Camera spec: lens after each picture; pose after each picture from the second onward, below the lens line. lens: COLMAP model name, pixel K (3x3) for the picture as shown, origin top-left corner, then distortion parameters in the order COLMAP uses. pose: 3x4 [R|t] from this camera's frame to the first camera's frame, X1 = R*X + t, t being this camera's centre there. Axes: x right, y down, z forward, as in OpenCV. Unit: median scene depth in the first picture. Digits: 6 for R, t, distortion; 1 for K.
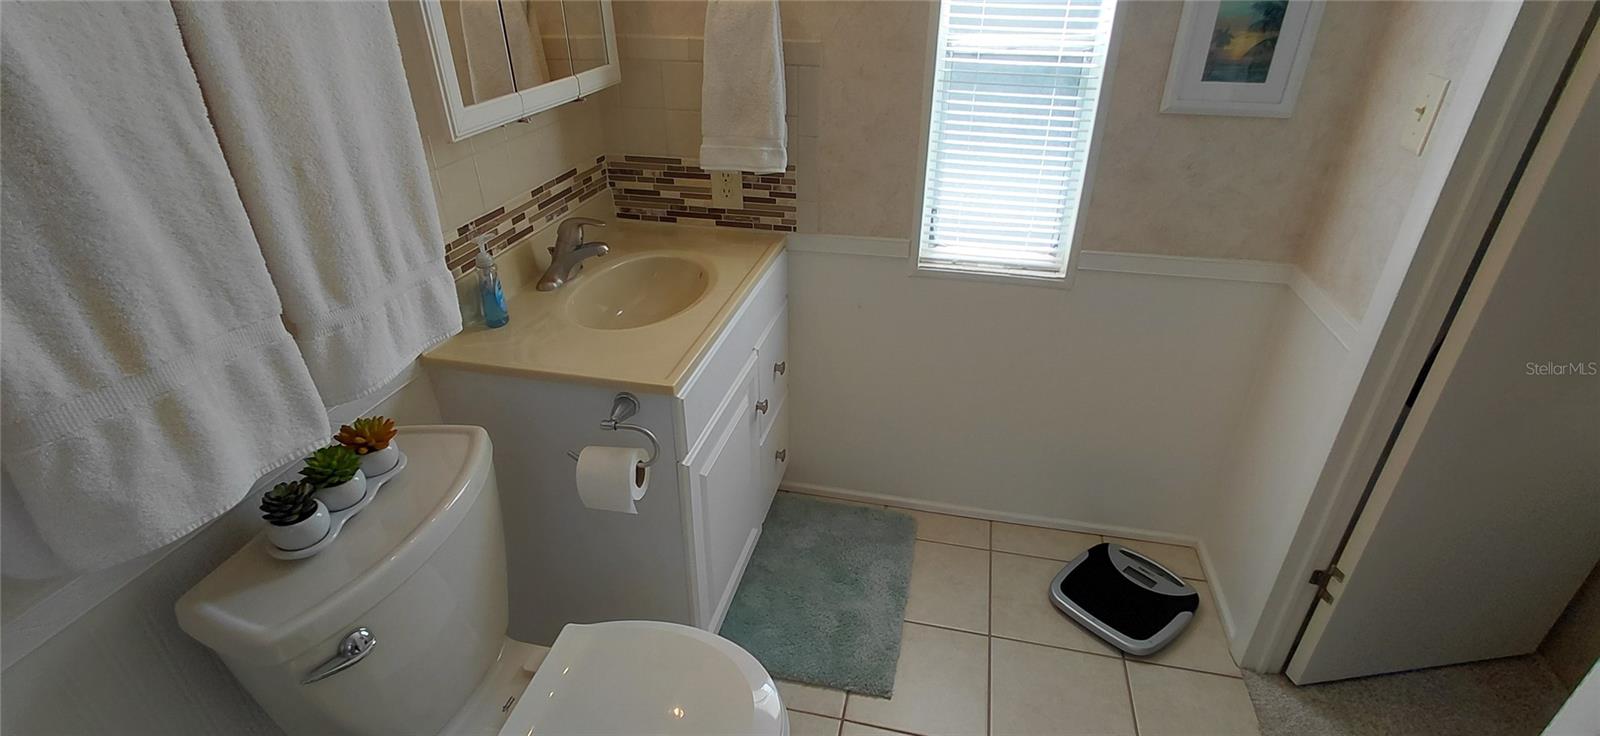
lens RADIAL K [[756.6, 0, 795.0], [0, 756.6, 376.5], [0, 0, 1]] dist [-0.003373, -0.000485]
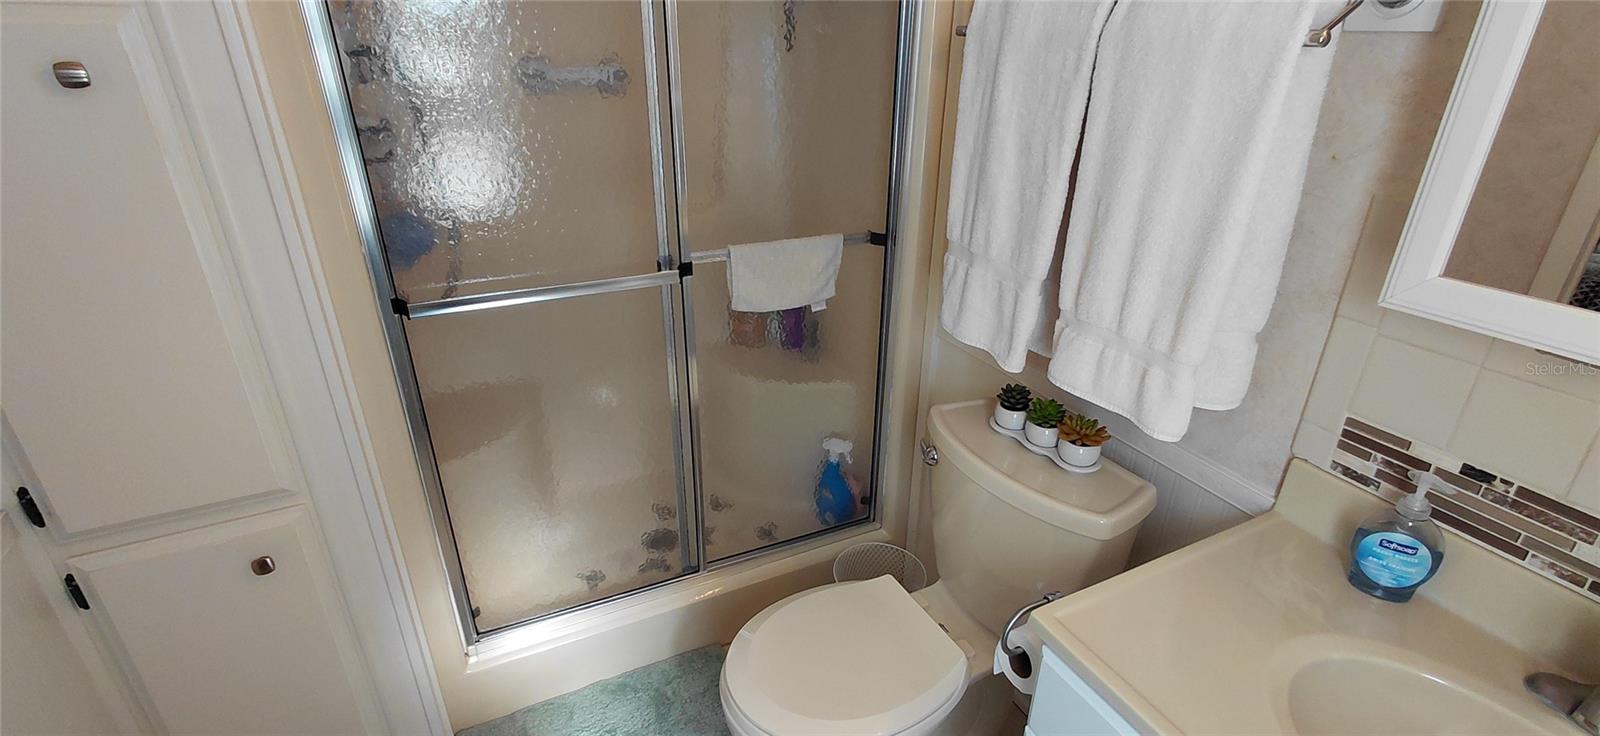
lens RADIAL K [[735.0, 0, 790.8], [0, 735.0, 376.4], [0, 0, 1]] dist [-0.003804, -0.000706]
pose [[-0.777867, 0.269449, -0.567733, 0.273034], [-0.305008, 0.627999, 0.715952, -0.427029], [0.549448, 0.730079, -0.406315, 0.741978]]
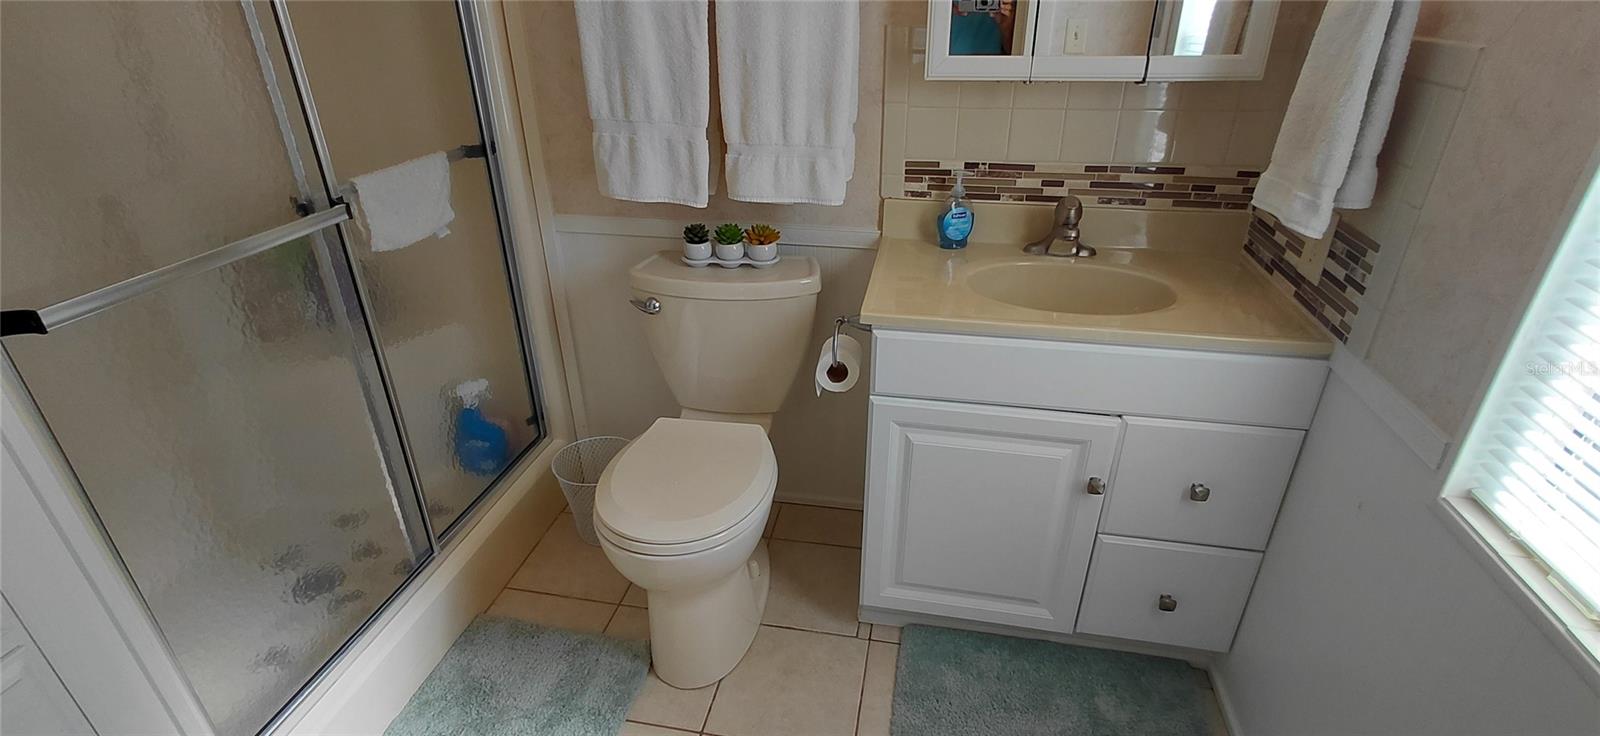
lens RADIAL K [[735.0, 0, 790.8], [0, 735.0, 376.4], [0, 0, 1]] dist [-0.003804, -0.000706]
pose [[0.030619, 0.468170, -0.883108, 0.619464], [-0.479181, 0.782249, 0.398086, -0.218760], [0.877182, 0.410979, 0.248290, 0.507649]]
